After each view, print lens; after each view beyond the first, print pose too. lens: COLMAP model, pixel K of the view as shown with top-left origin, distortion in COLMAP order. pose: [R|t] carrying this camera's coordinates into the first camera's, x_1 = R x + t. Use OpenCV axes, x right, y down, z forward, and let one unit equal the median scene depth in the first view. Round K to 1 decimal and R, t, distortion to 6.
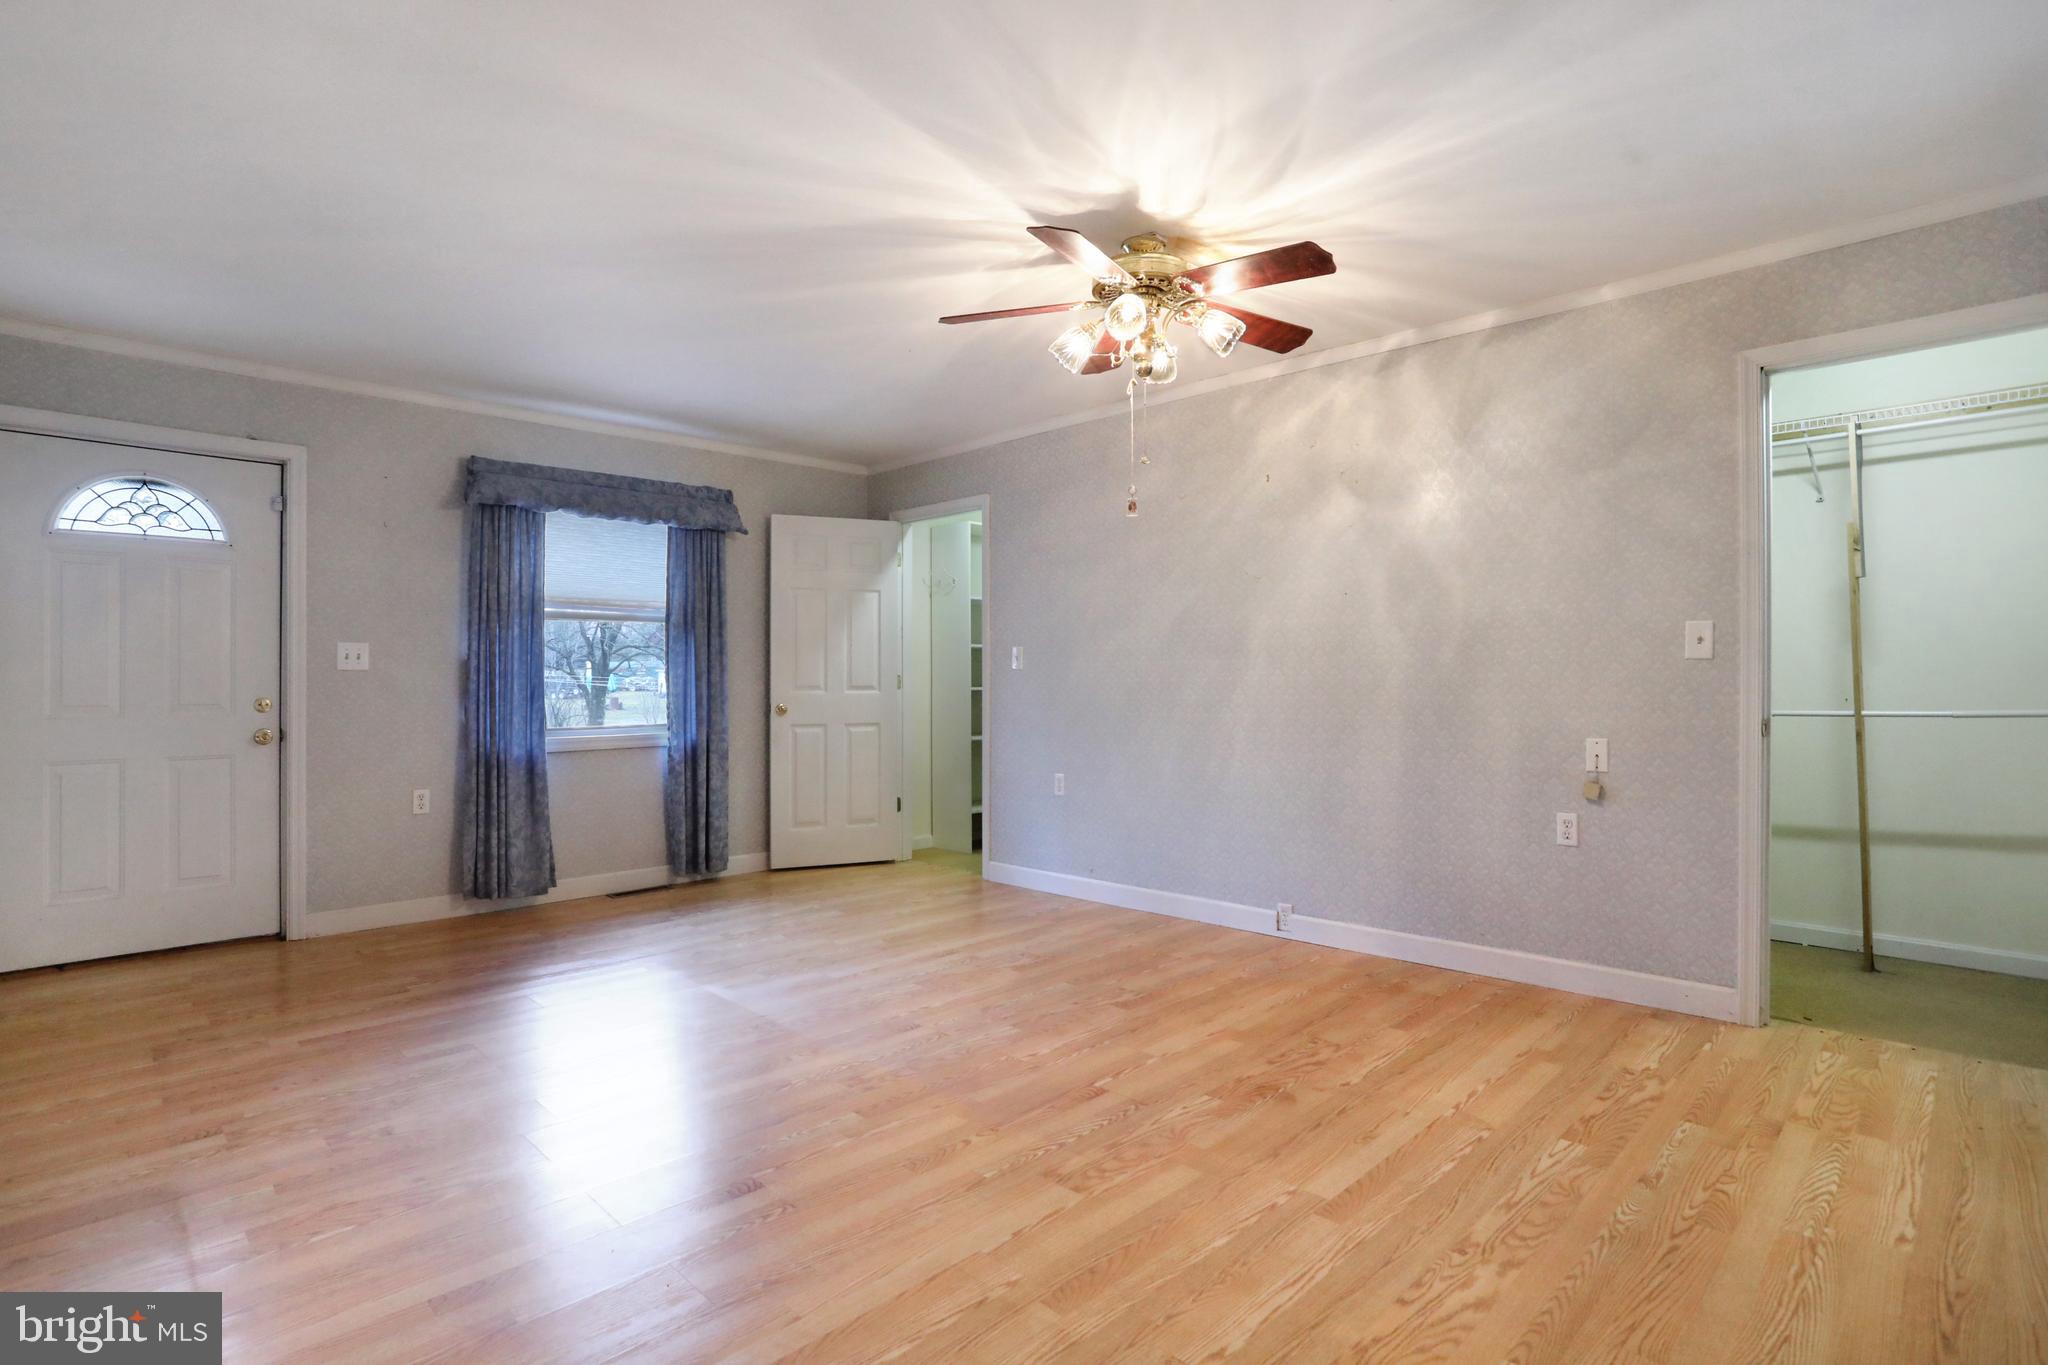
lens RADIAL K [[1019.1, 0, 1020.5], [0, 1019.1, 695.1], [0, 0, 1]] dist [-0.029488, 0.006331]
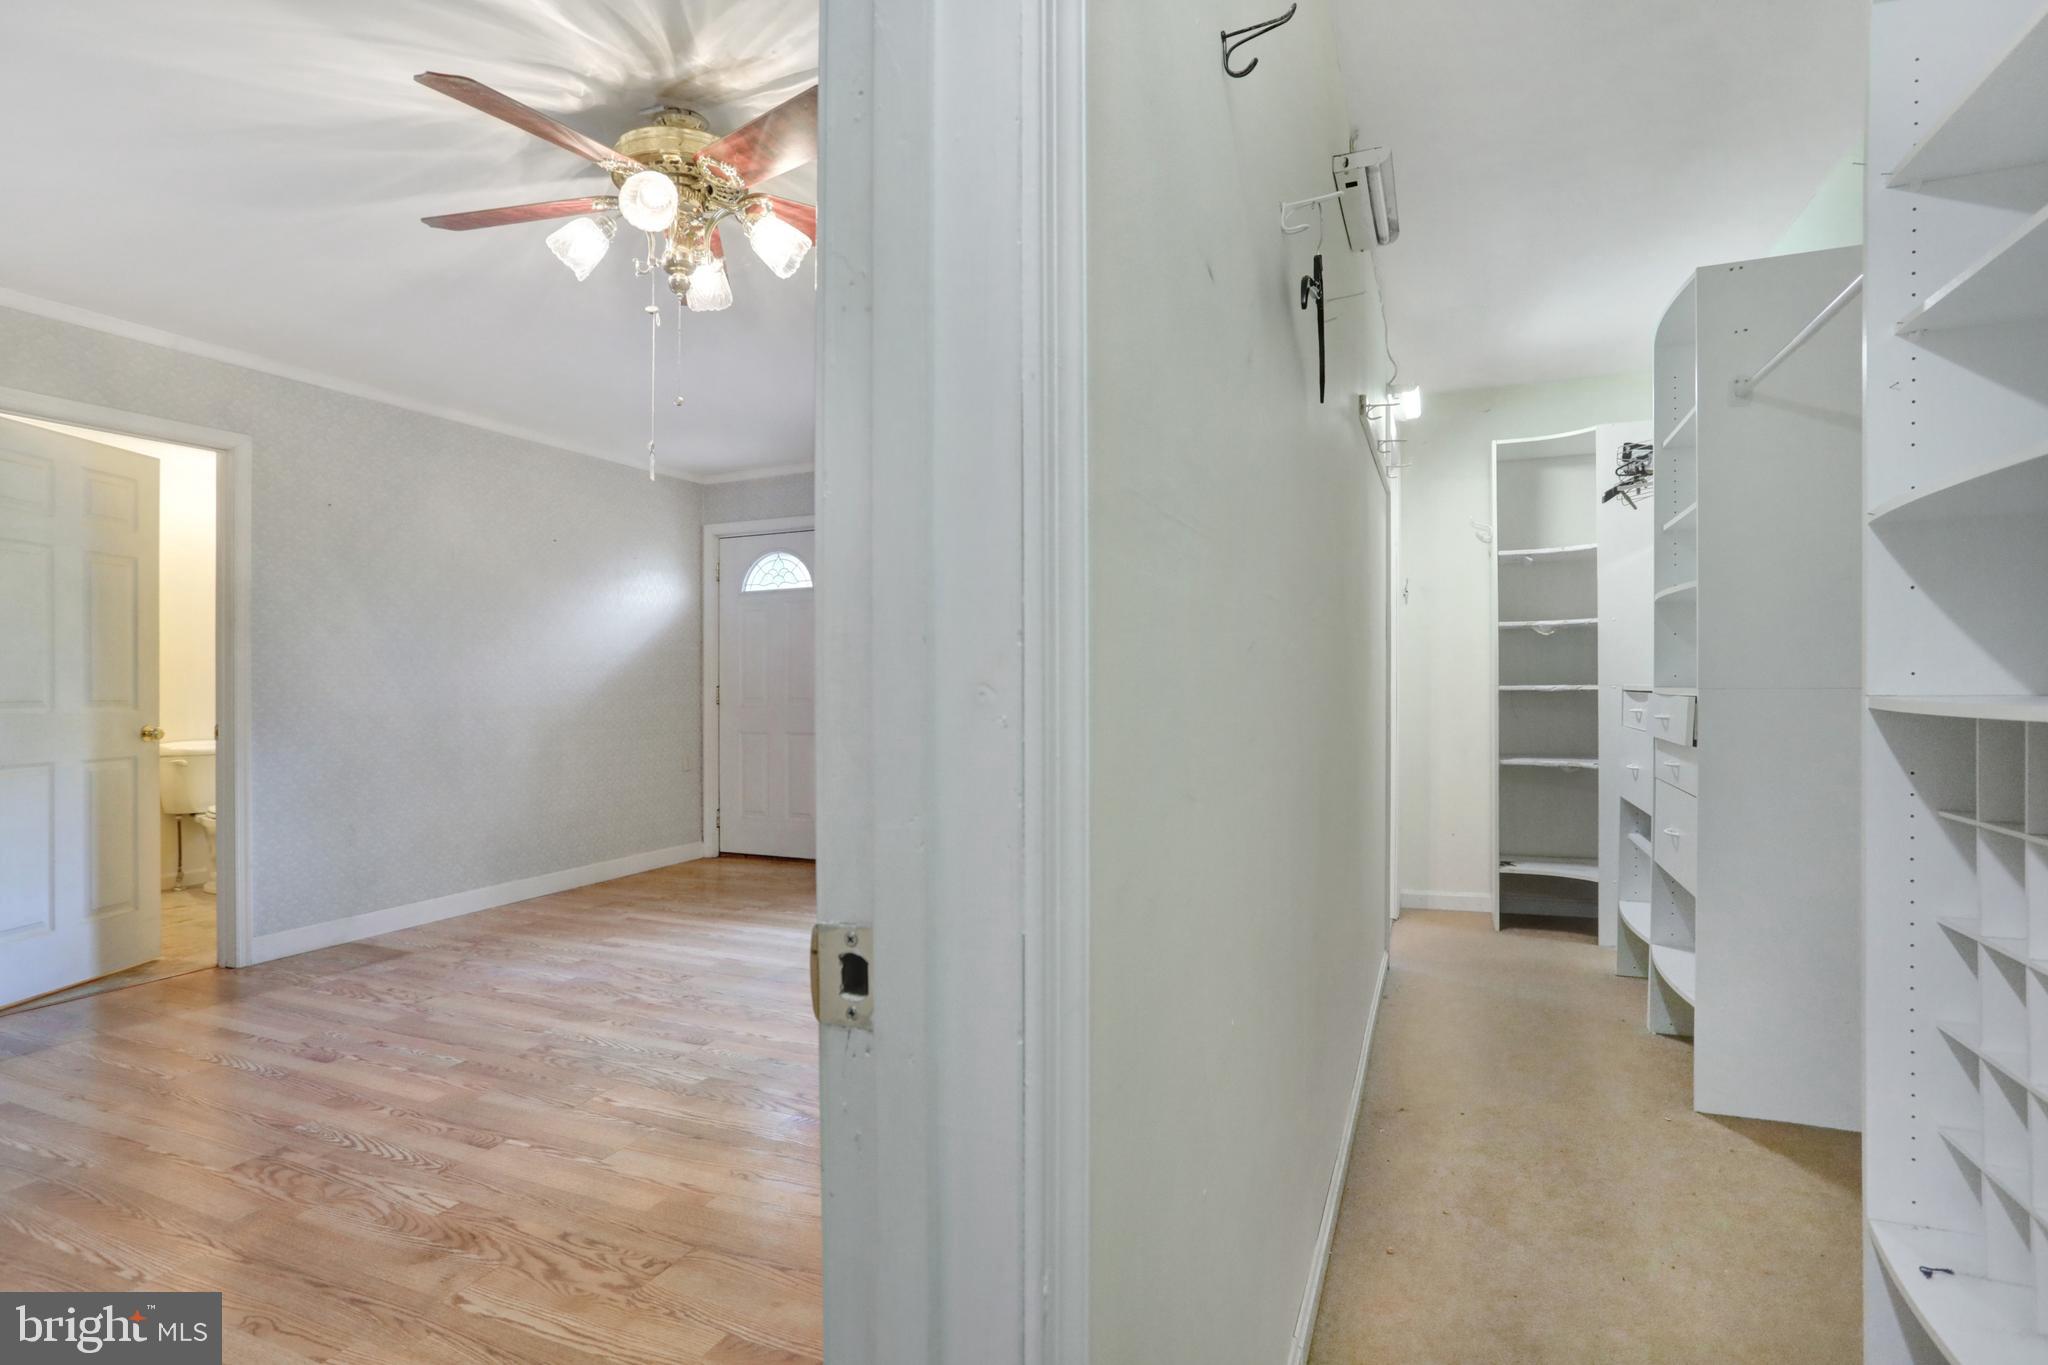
lens RADIAL K [[1019.1, 0, 1024.5], [0, 1019.1, 660.0], [0, 0, 1]] dist [-0.029488, 0.006331]
pose [[0.366883, -0.023617, -0.929967, 1.053792], [-0.009338, 0.999534, -0.029068, -0.008425], [0.930220, 0.019349, 0.366492, 1.089905]]
